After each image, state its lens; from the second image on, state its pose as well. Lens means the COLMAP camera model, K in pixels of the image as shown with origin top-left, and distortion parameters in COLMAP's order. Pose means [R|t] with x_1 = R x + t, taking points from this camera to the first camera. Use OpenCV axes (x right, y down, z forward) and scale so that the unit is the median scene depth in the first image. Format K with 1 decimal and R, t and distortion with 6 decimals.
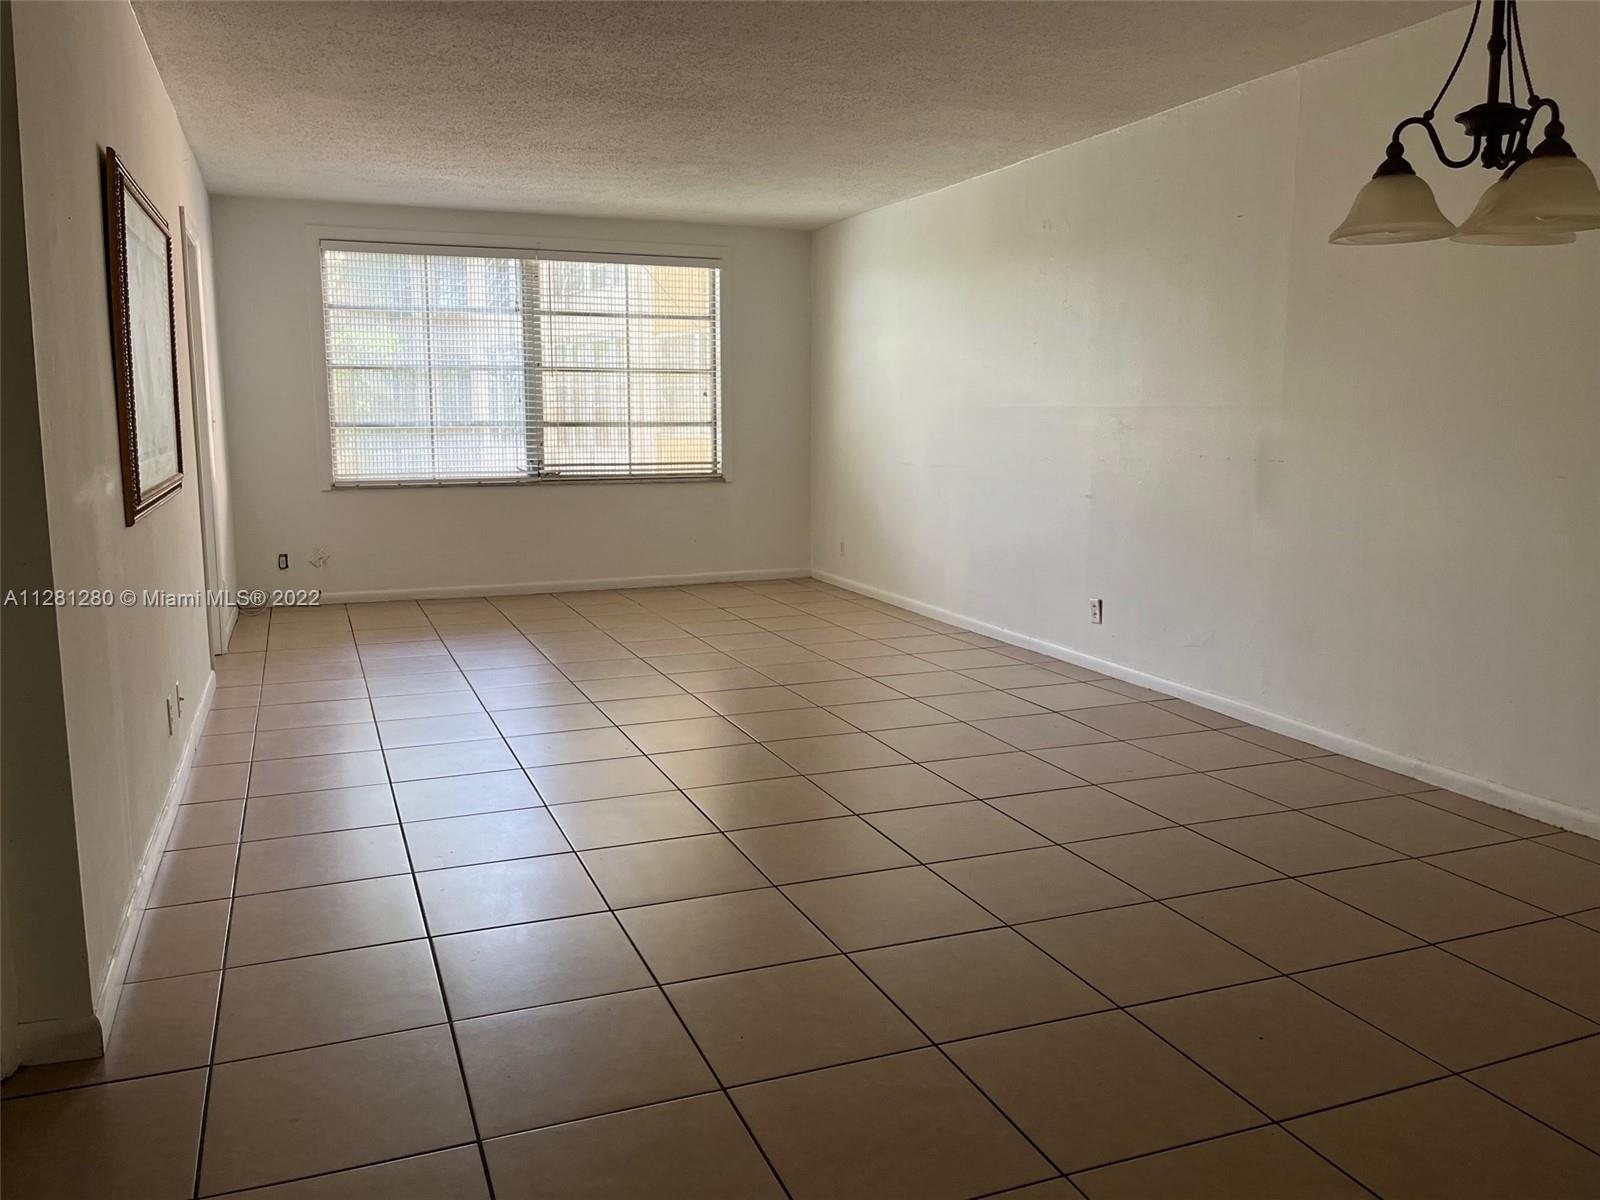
lens RADIAL K [[1218.4, 0, 794.7], [0, 1218.4, 598.7], [0, 0, 1]] dist [0.005951, -0.003473]
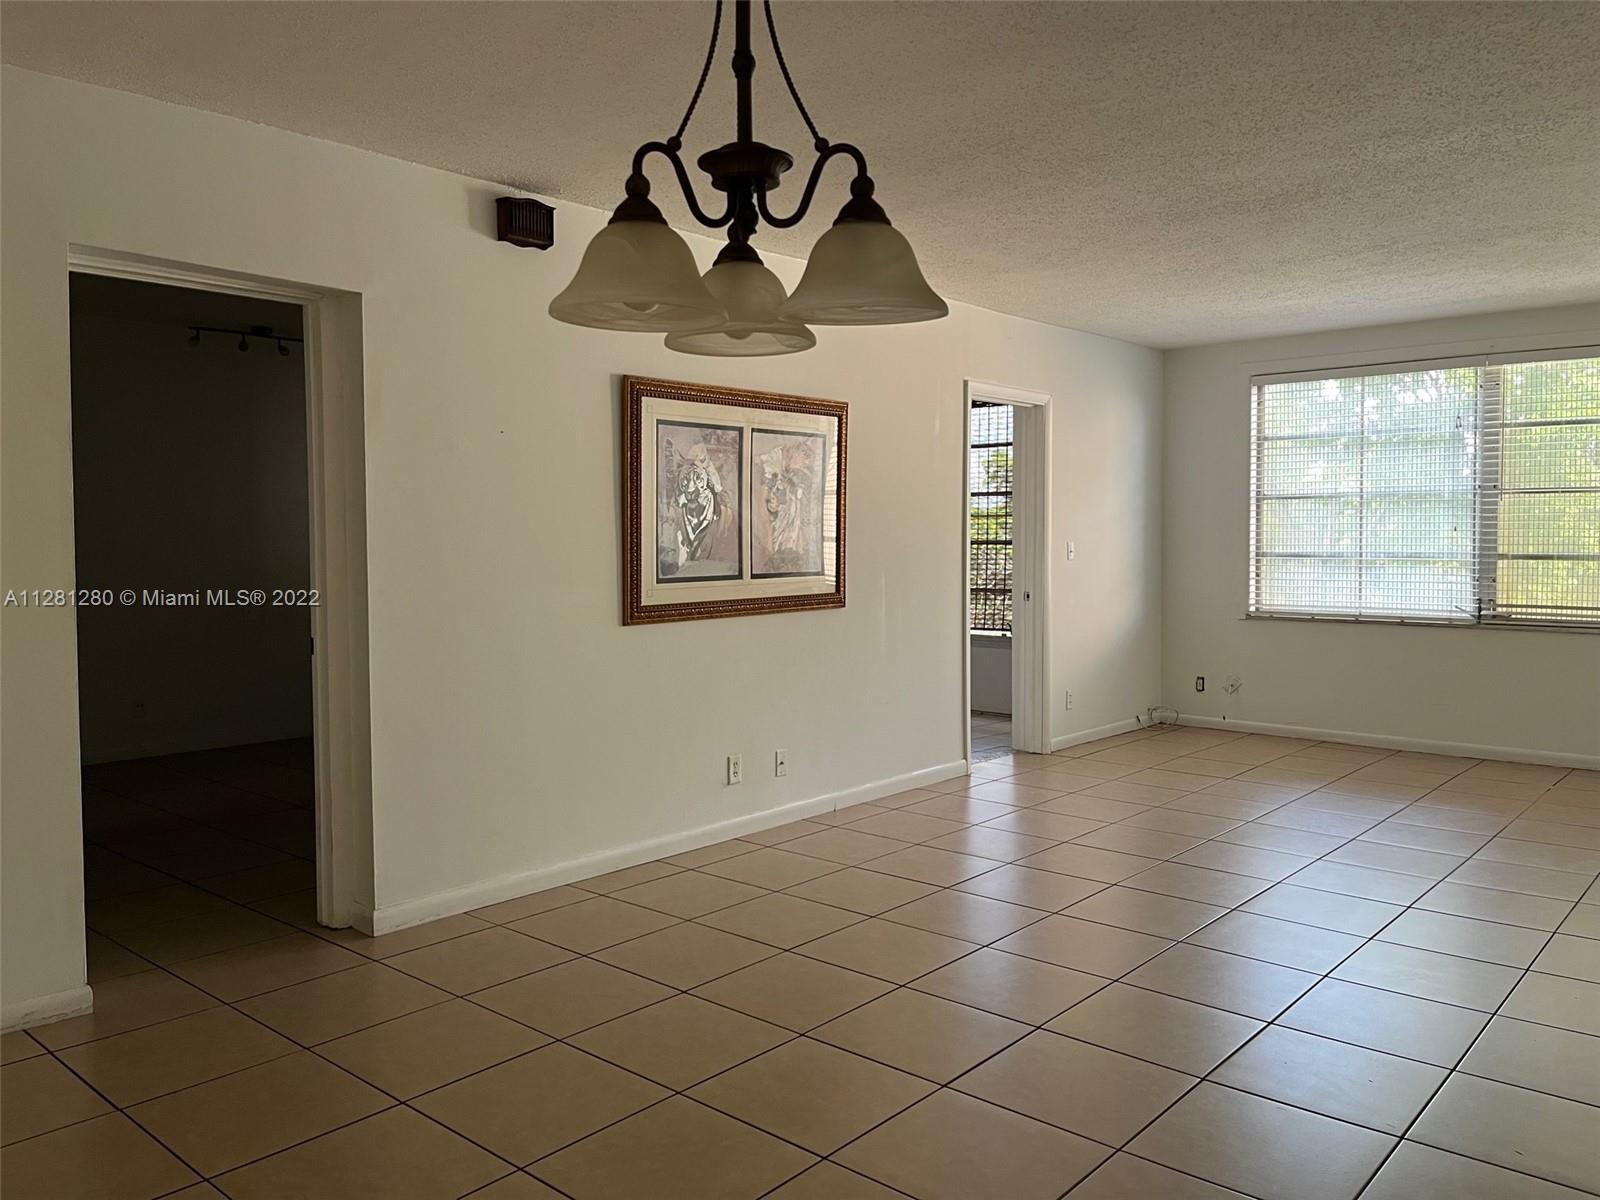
lens RADIAL K [[1218.4, 0, 794.4], [0, 1218.4, 594.2], [0, 0, 1]] dist [0.005951, -0.003473]
pose [[0.446740, 0.041497, -0.893701, 0.340251], [-0.131488, 0.991122, -0.019707, -0.038951], [0.884949, 0.126315, 0.448230, 0.207902]]
